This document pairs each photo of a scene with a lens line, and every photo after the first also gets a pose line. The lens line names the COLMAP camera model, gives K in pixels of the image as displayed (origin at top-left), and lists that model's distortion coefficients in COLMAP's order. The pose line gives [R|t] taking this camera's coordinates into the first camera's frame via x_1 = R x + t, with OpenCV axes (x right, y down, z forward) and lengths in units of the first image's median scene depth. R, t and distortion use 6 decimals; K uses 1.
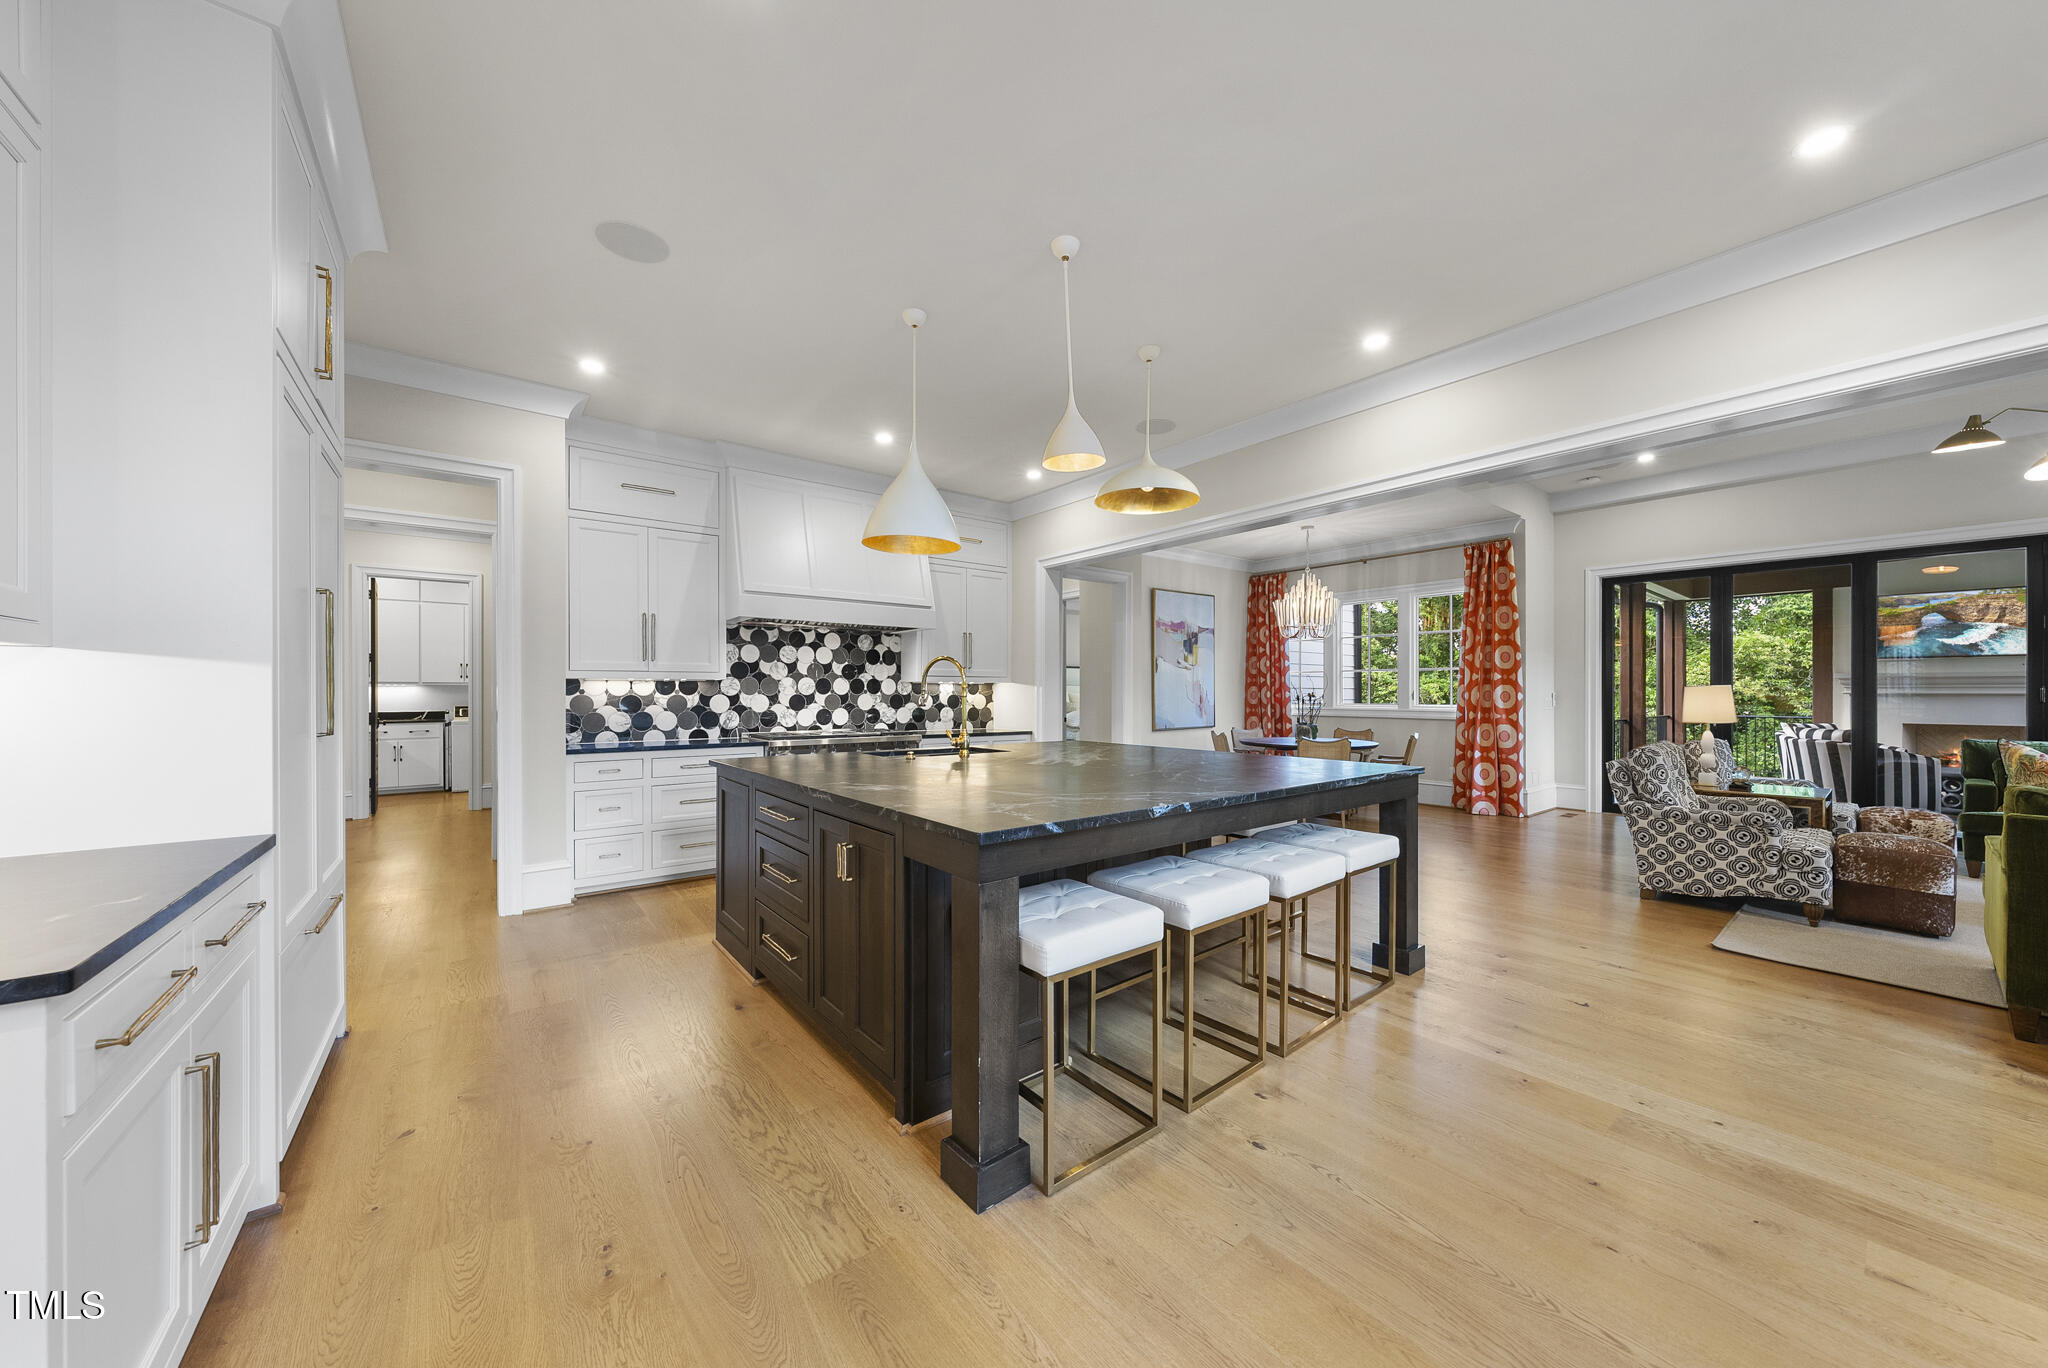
lens RADIAL K [[699.2, 0, 1025.6], [0, 699.2, 693.2], [0, 0, 1]] dist [-0.001443, 0.000017]
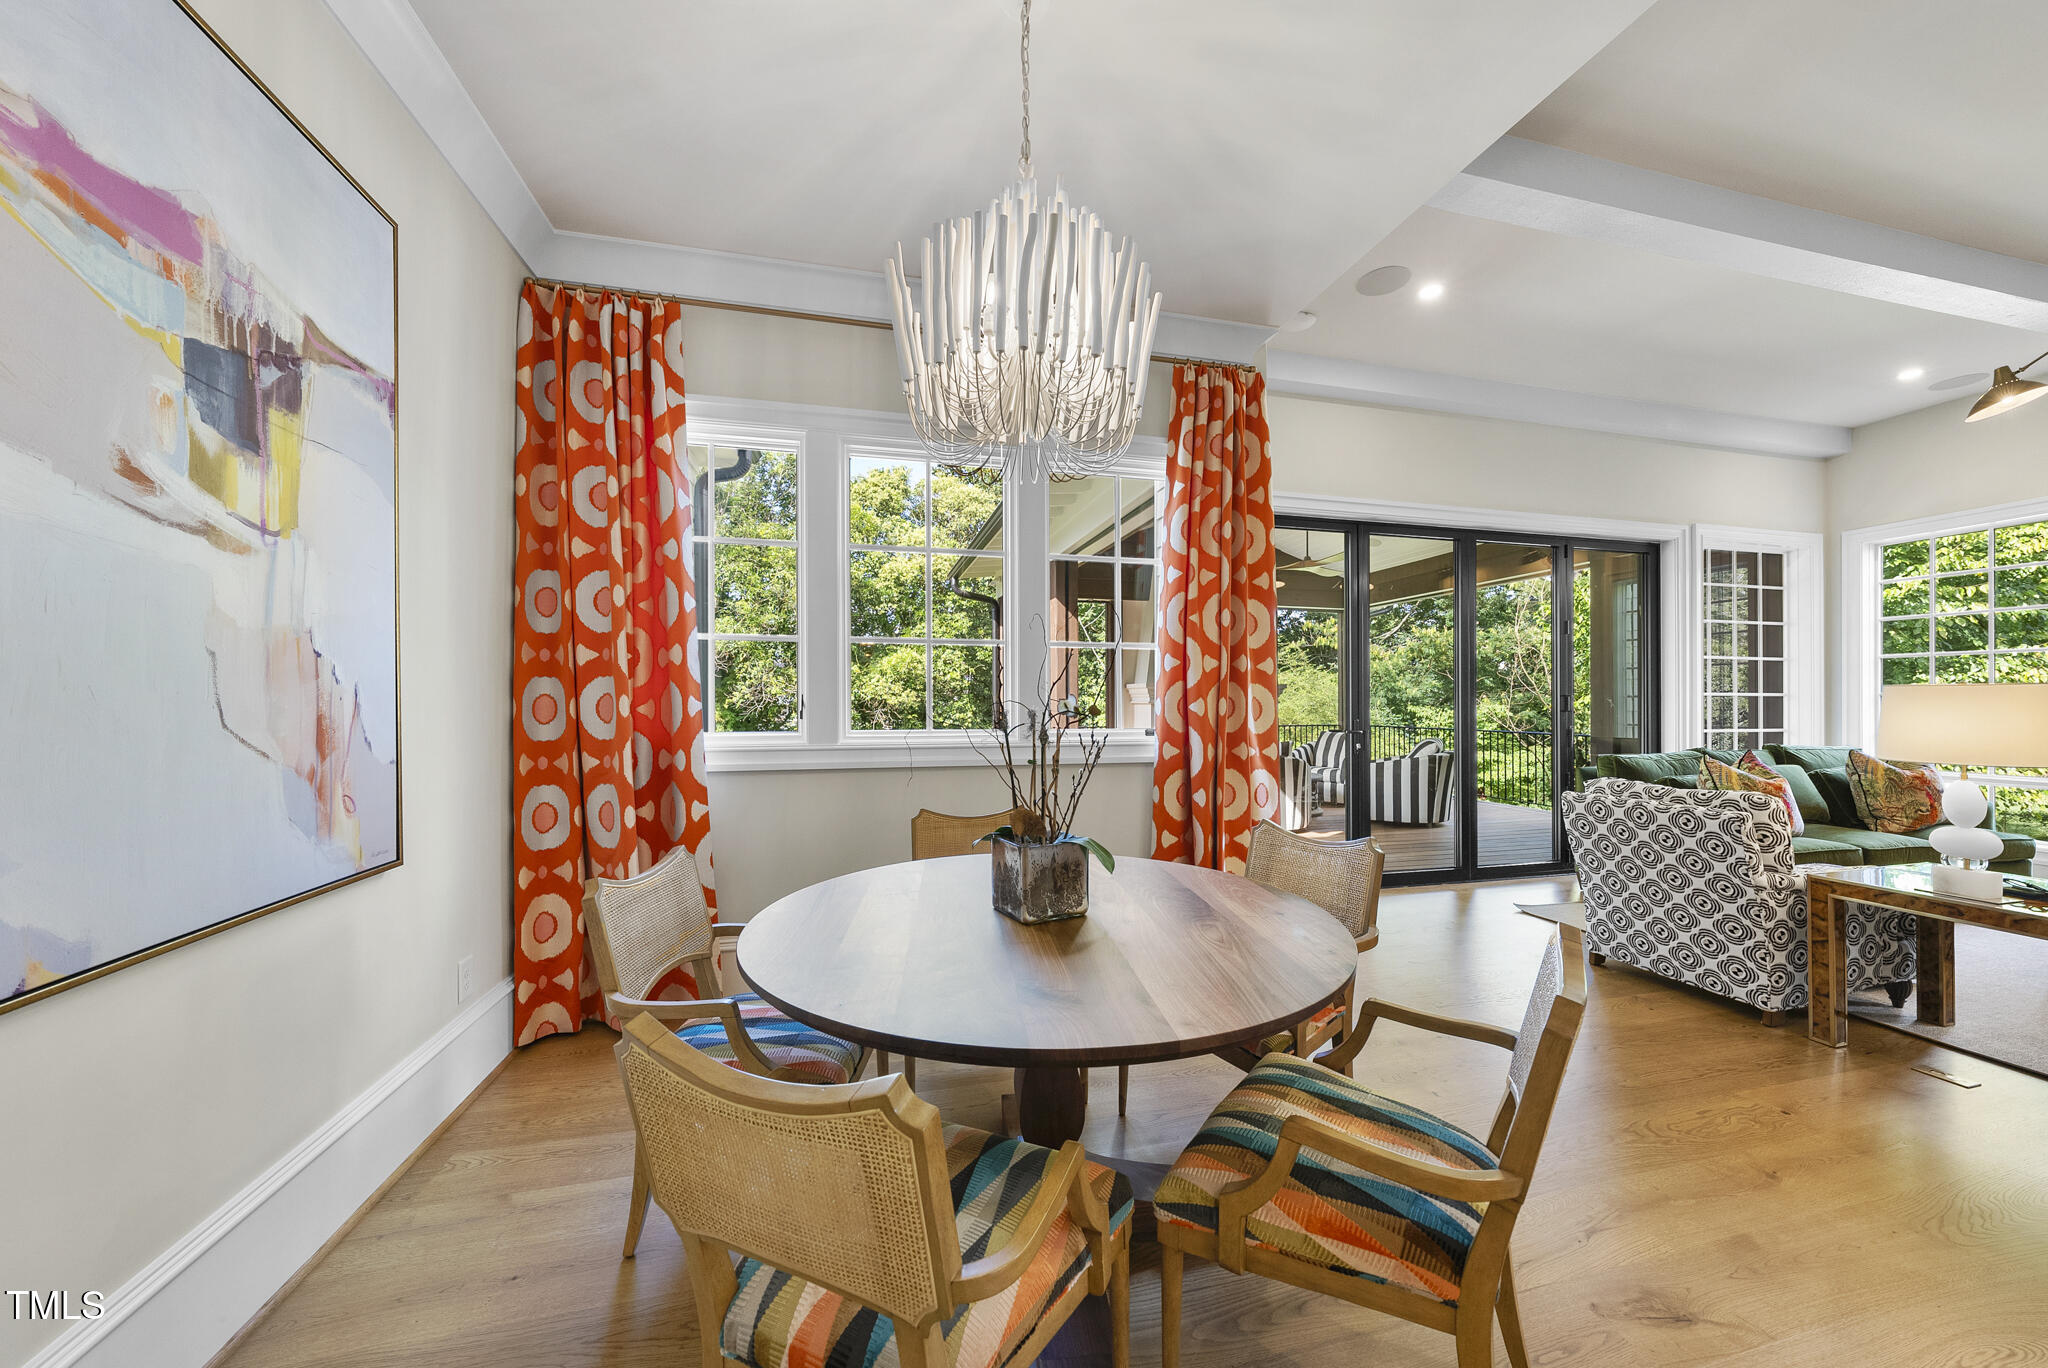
lens RADIAL K [[710.6, 0, 1028.7], [0, 710.6, 704.2], [0, 0, 1]] dist [-0.000941, 0.000047]
pose [[0.406306, -0.000758, 0.913737, 0.239206], [-0.000294, 0.999999, 0.000960, 0.001161], [-0.913737, -0.000658, 0.406305, 1.149465]]
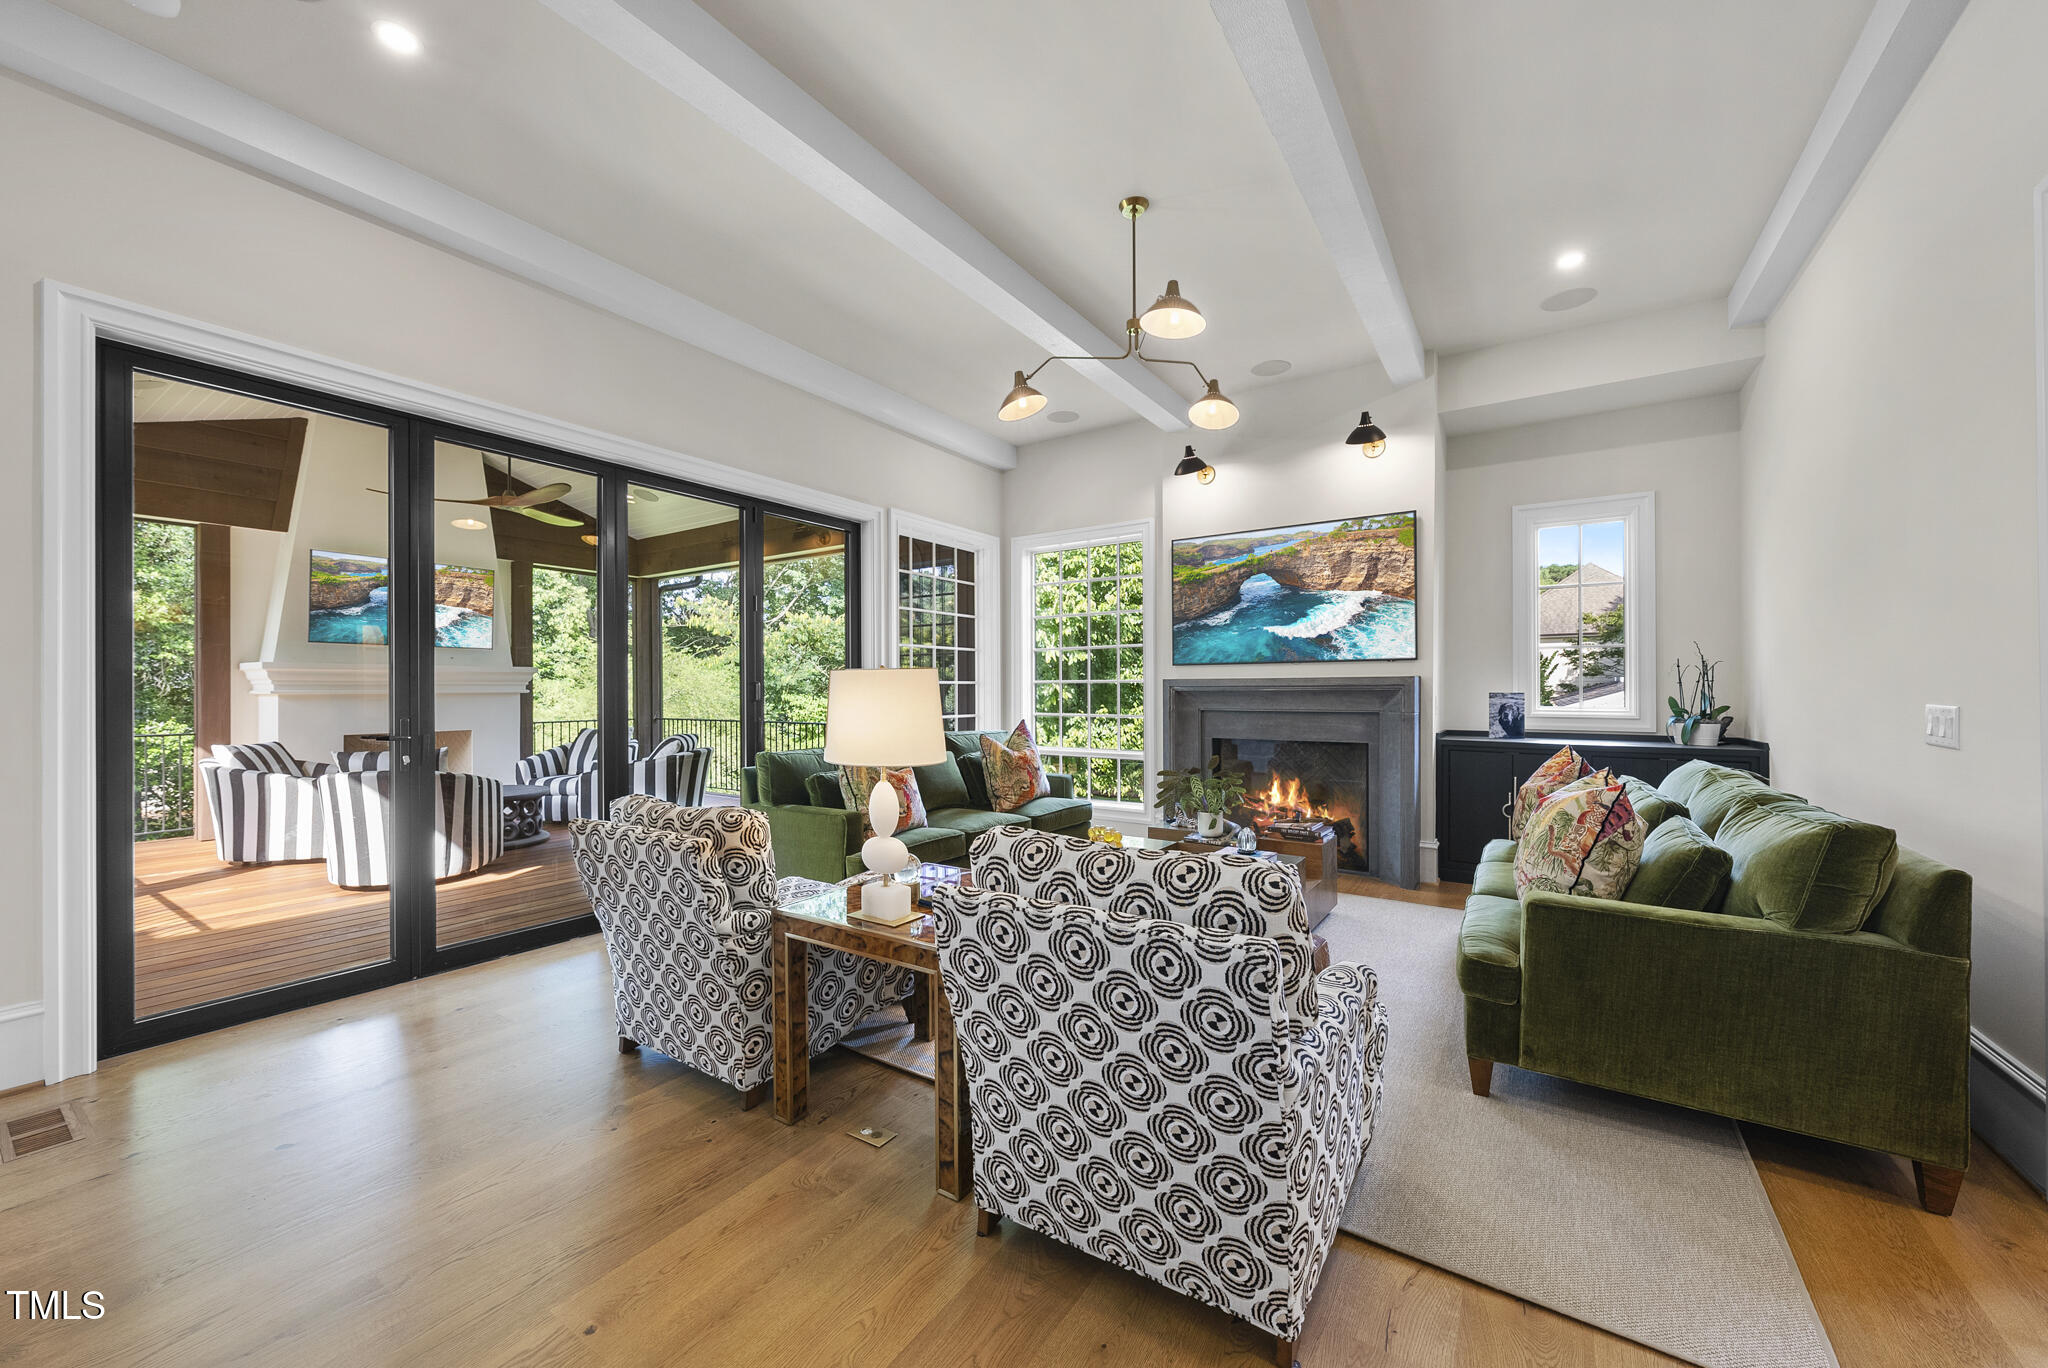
lens RADIAL K [[782.9, 0, 1012.1], [0, 782.9, 689.5], [0, 0, 1]] dist [0.000290, 0.000083]
pose [[-0.307064, 0.002862, 0.951685, 0.428670], [0.005653, 0.999983, -0.001184, 0.000796], [-0.951672, 0.005016, -0.307075, 0.903733]]
